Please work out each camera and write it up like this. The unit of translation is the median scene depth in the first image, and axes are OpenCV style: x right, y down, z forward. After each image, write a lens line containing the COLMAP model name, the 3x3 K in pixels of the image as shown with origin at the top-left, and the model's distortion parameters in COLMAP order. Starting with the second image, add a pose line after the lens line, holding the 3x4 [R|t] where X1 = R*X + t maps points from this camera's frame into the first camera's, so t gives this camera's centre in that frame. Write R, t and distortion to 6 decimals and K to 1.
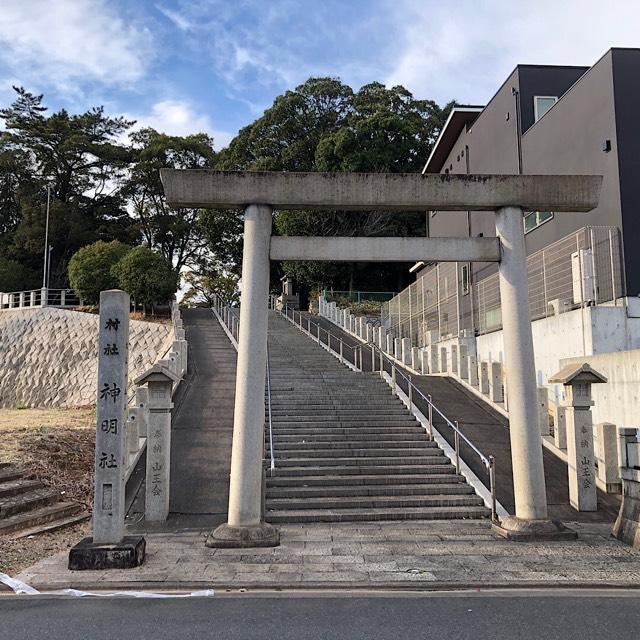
lens RADIAL K [[724.6, 0, 324.1], [0, 724.6, 300.6], [0, 0, 1]] dist [0.002817, 0.000000]
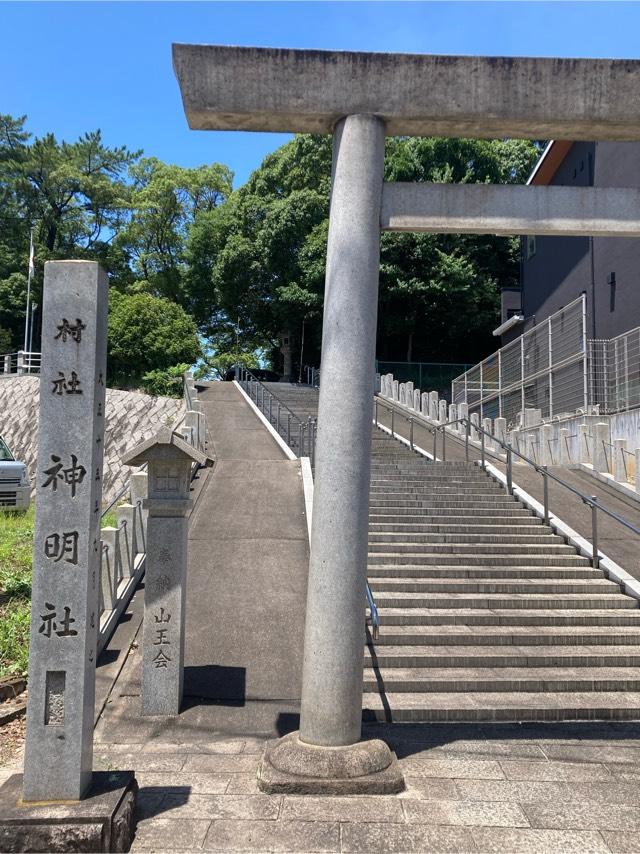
lens RADIAL K [[798.0, 0, 317.7], [0, 798.0, 421.1], [0, 0, 1]] dist [0.001433, 0.013162]
pose [[0.999239, 0.014294, -0.036288, -0.080232], [-0.012928, 0.999209, 0.037594, 0.050026], [0.036797, -0.037096, 0.998634, 0.348800]]
